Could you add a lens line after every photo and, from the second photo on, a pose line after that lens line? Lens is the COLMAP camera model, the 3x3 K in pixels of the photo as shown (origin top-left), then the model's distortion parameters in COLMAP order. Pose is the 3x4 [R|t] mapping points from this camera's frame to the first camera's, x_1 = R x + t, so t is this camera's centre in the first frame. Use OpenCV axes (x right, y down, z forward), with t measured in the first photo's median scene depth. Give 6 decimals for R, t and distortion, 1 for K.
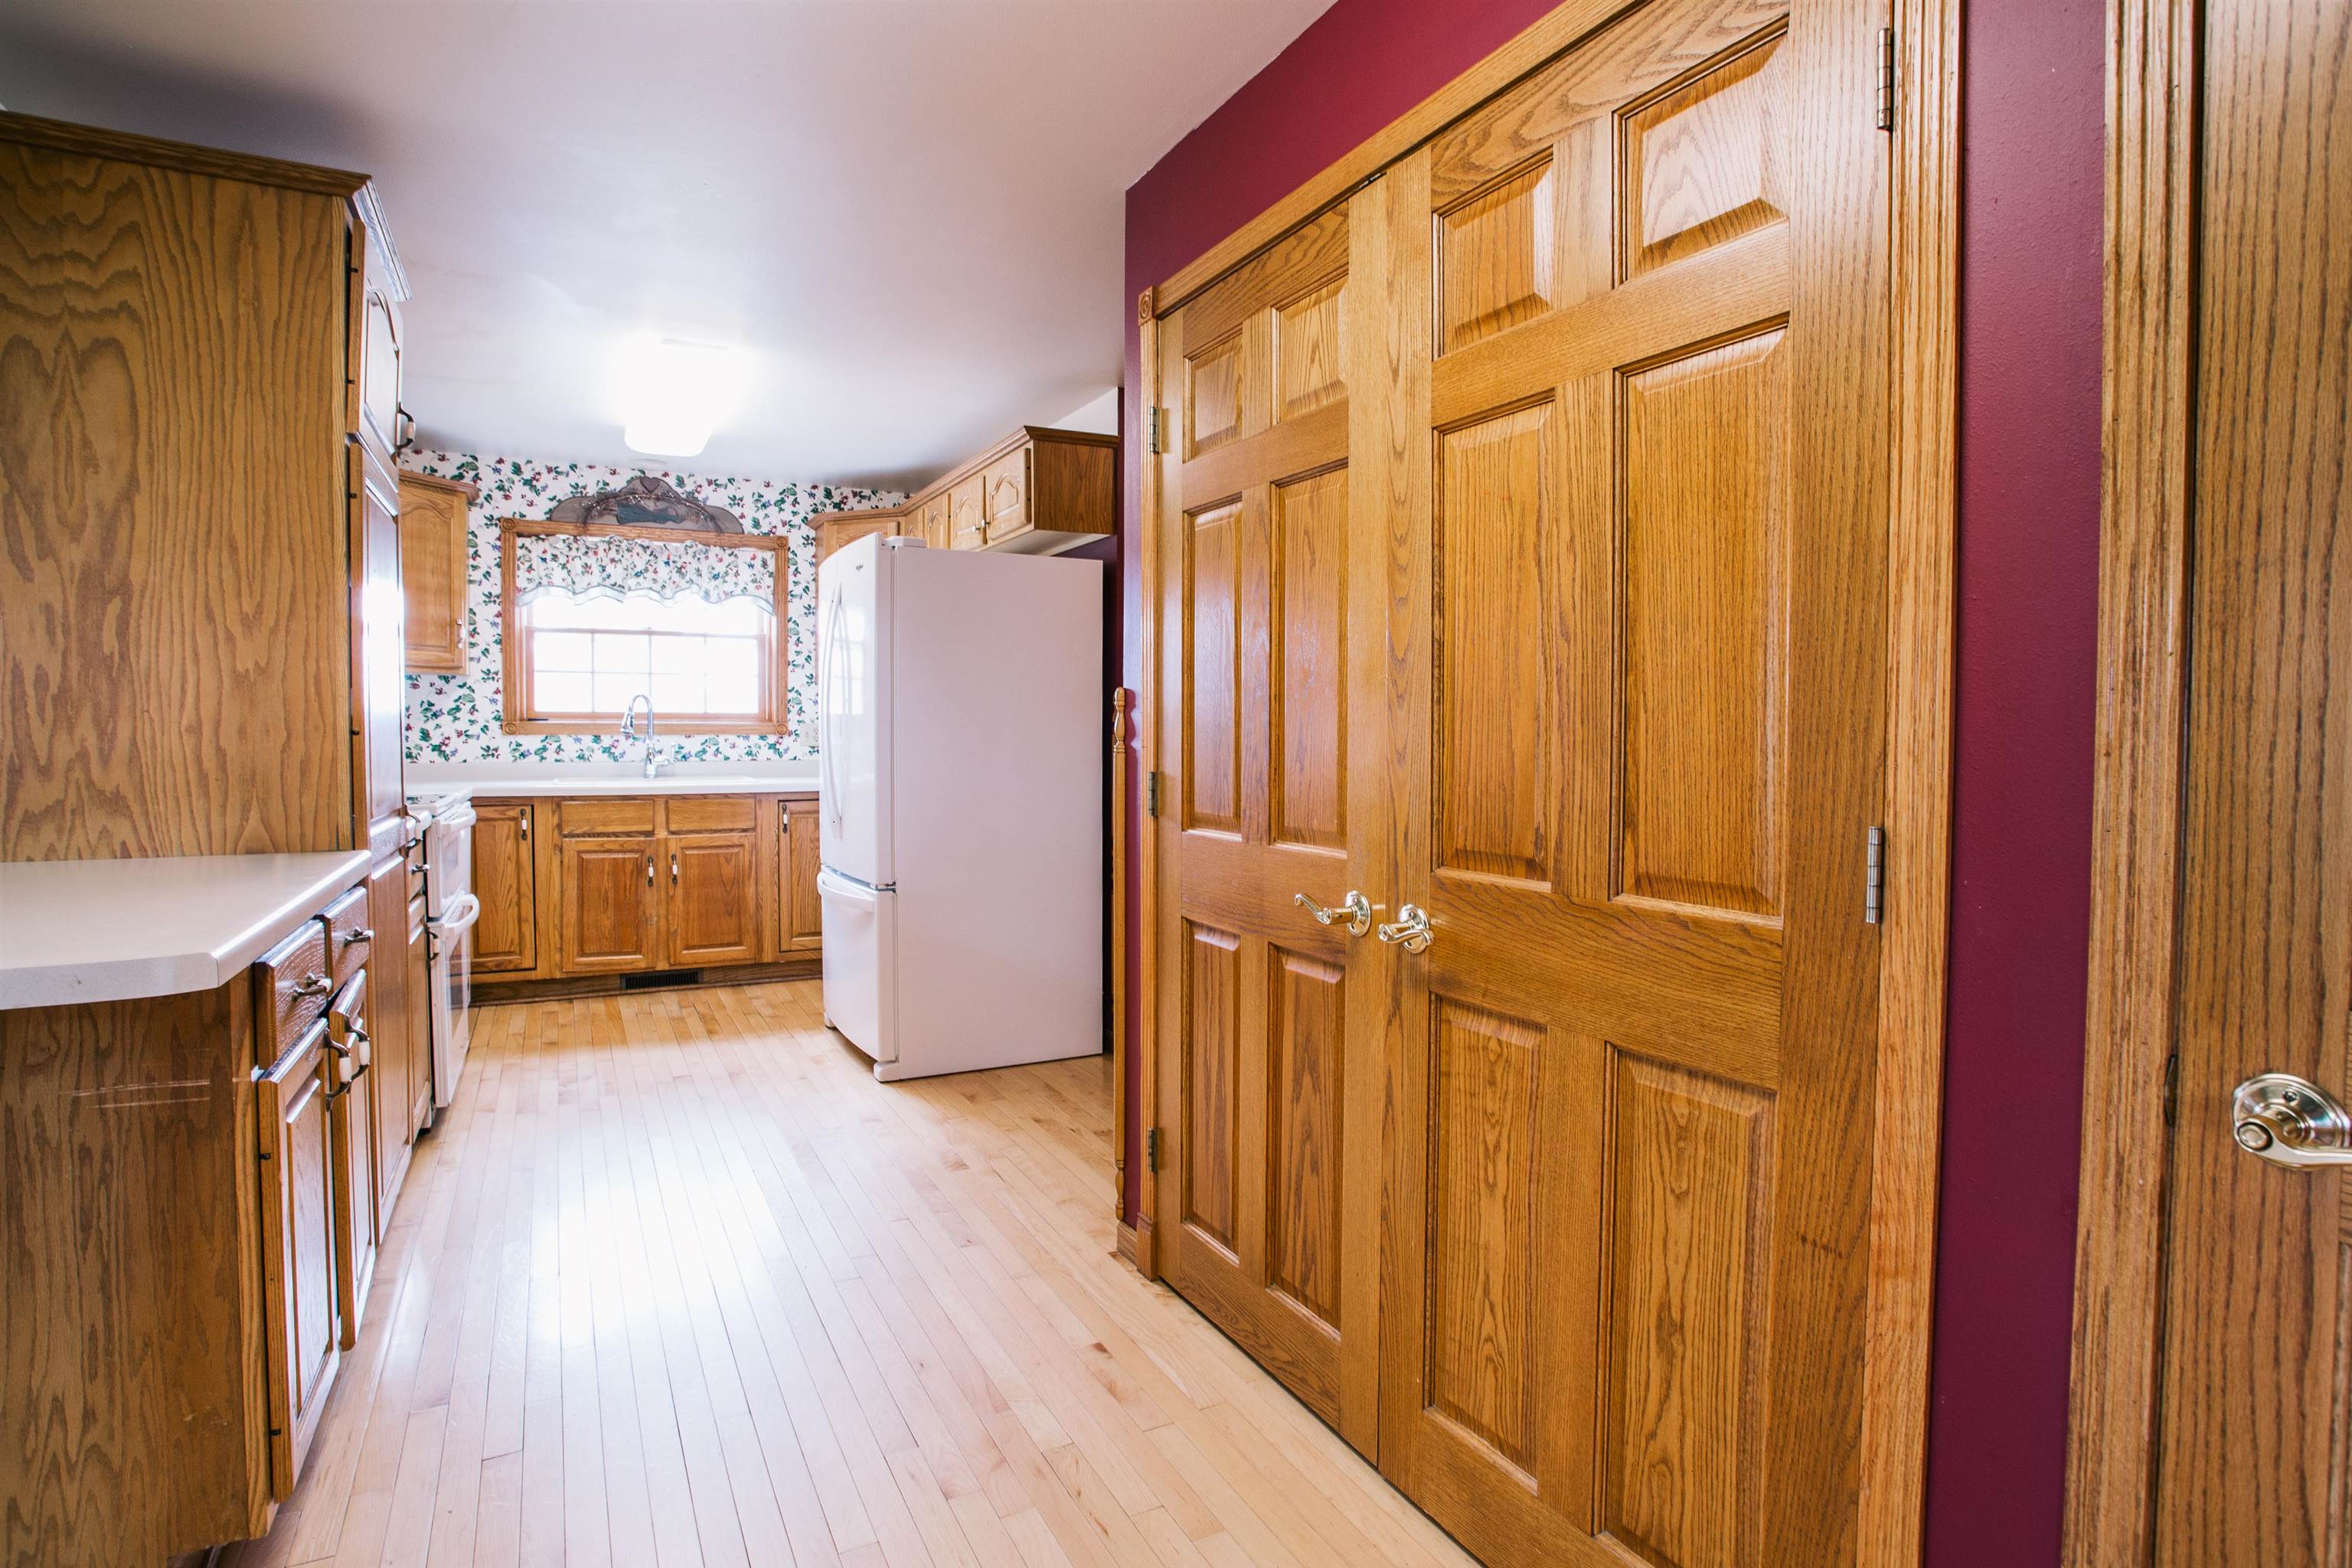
lens RADIAL K [[1166.5, 0, 1179.4], [0, 1166.5, 768.1], [0, 0, 1]] dist [-0.074364, 0.026812]
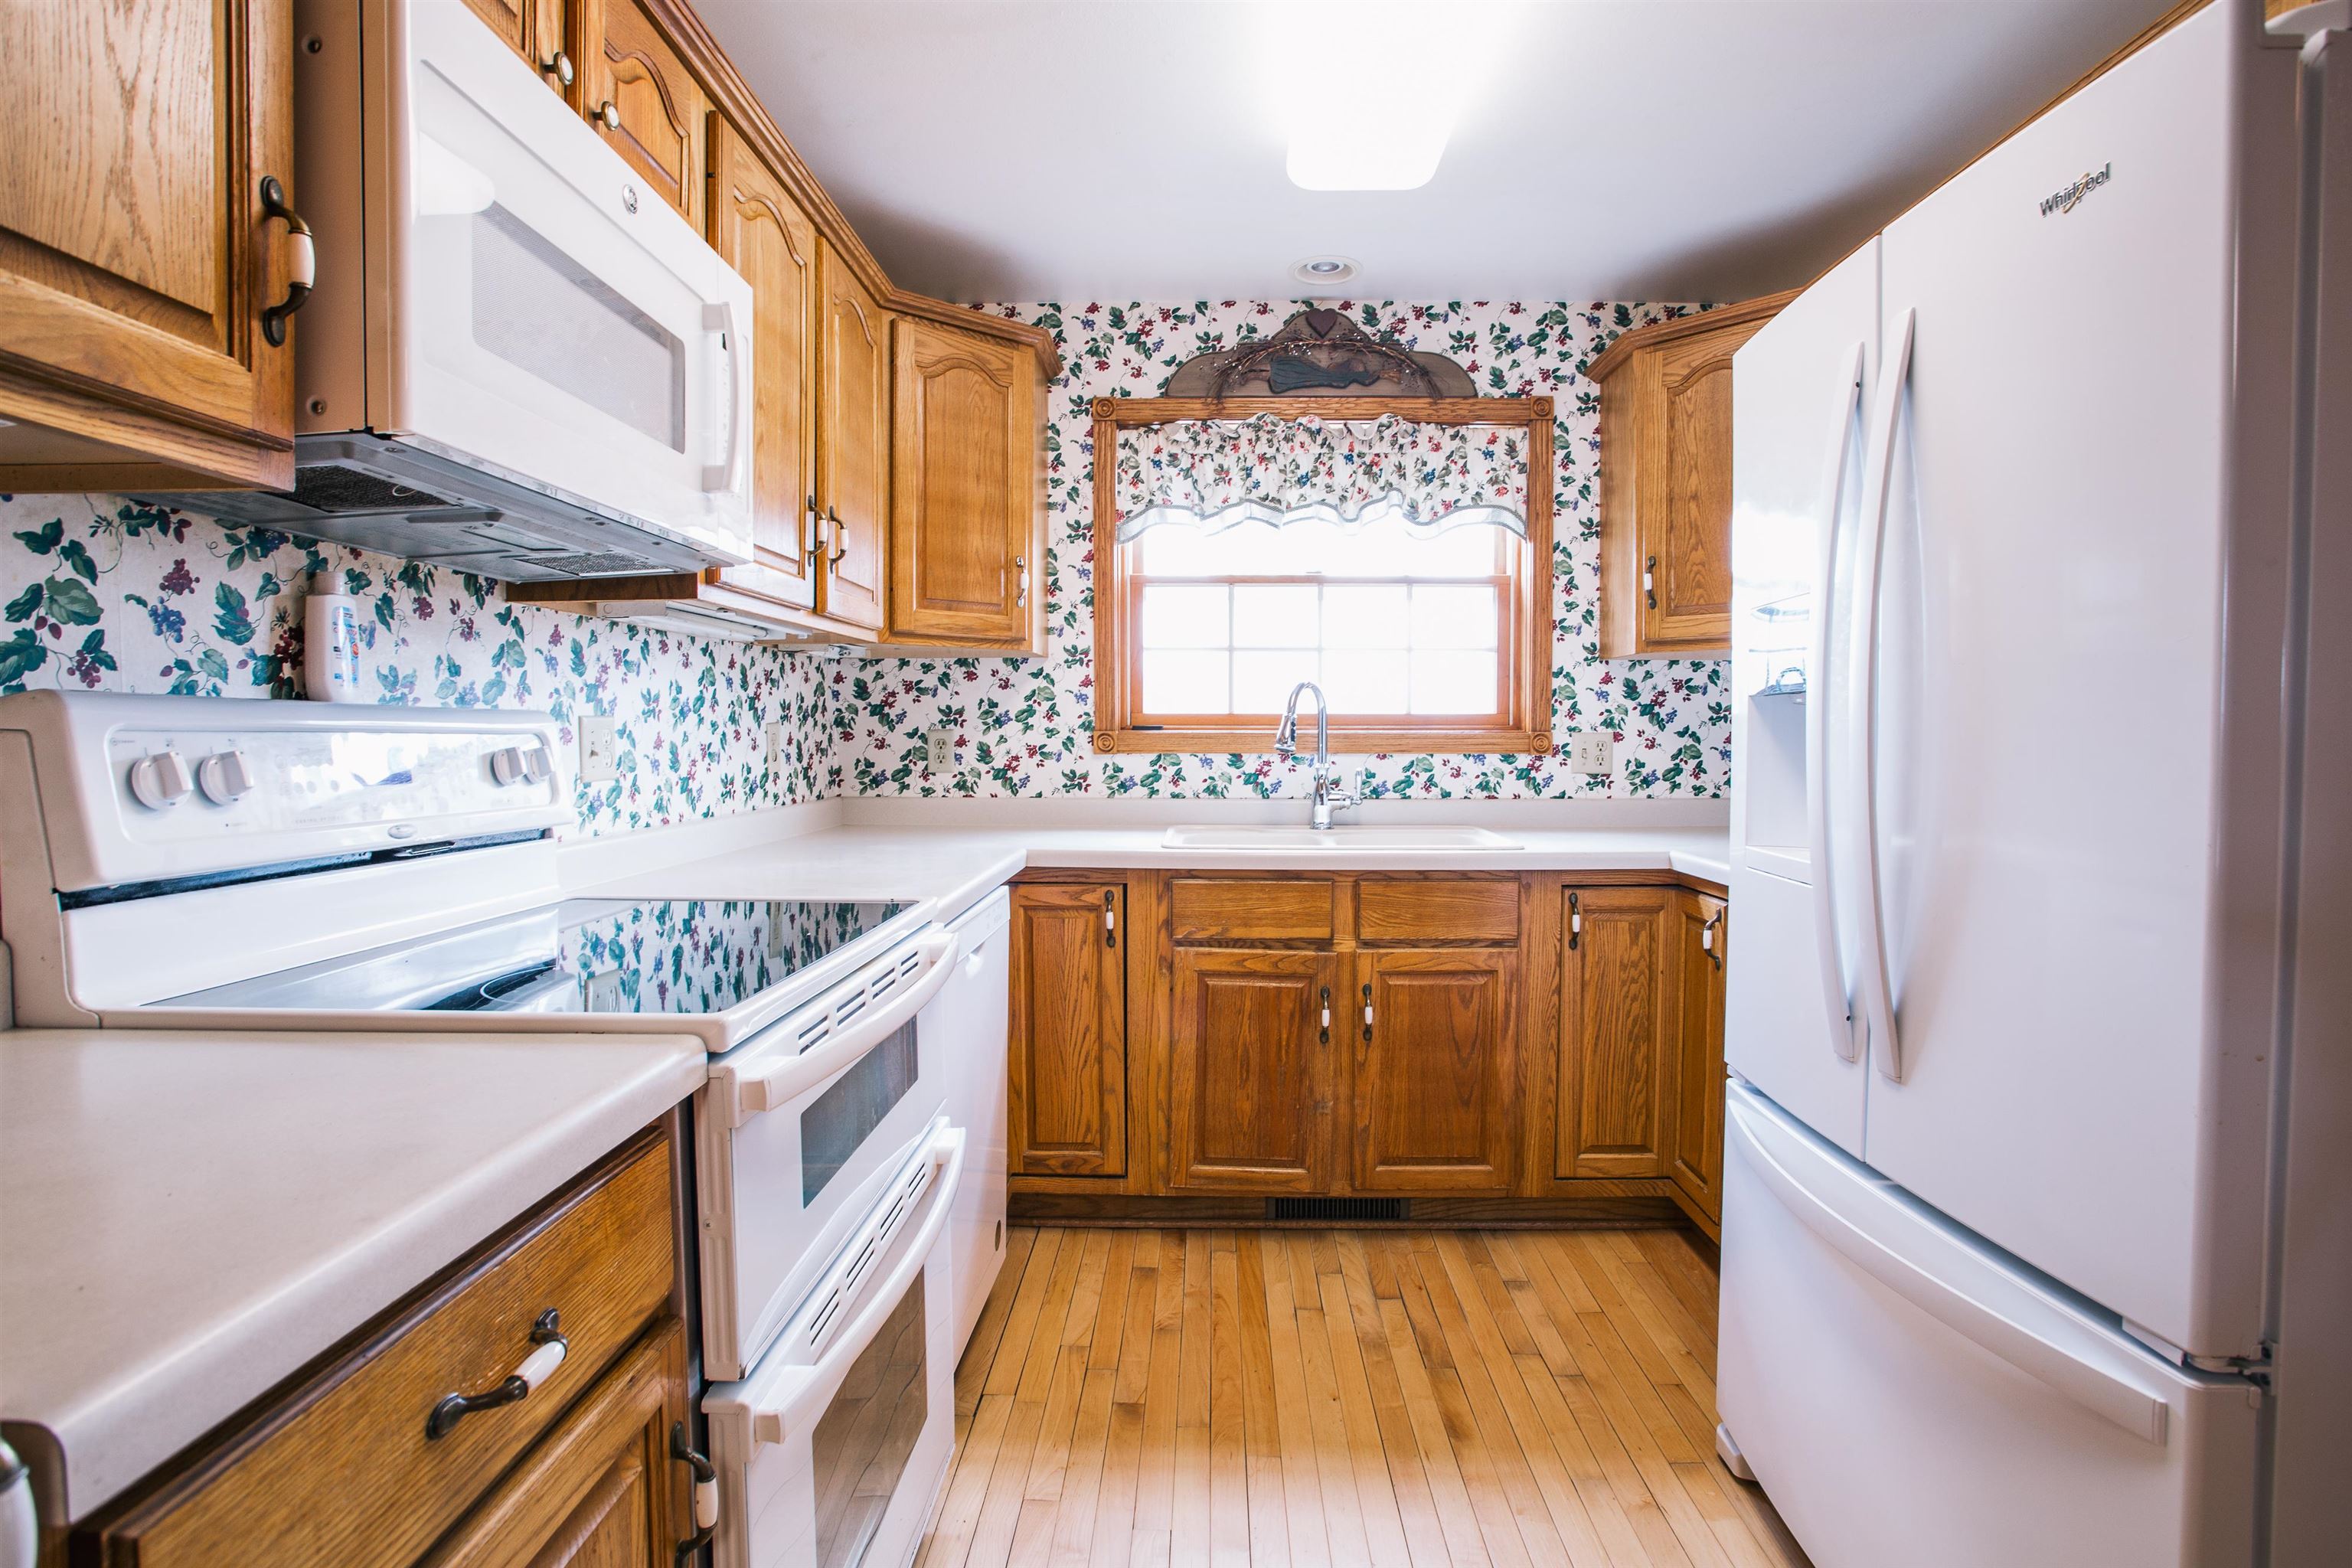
lens RADIAL K [[1166.5, 0, 1179.4], [0, 1166.5, 768.1], [0, 0, 1]] dist [-0.074364, 0.026812]
pose [[0.866457, 0.010519, -0.499141, -0.242213], [-0.013421, 0.999907, -0.002226, -0.020369], [0.499071, 0.008628, 0.866518, 0.481961]]
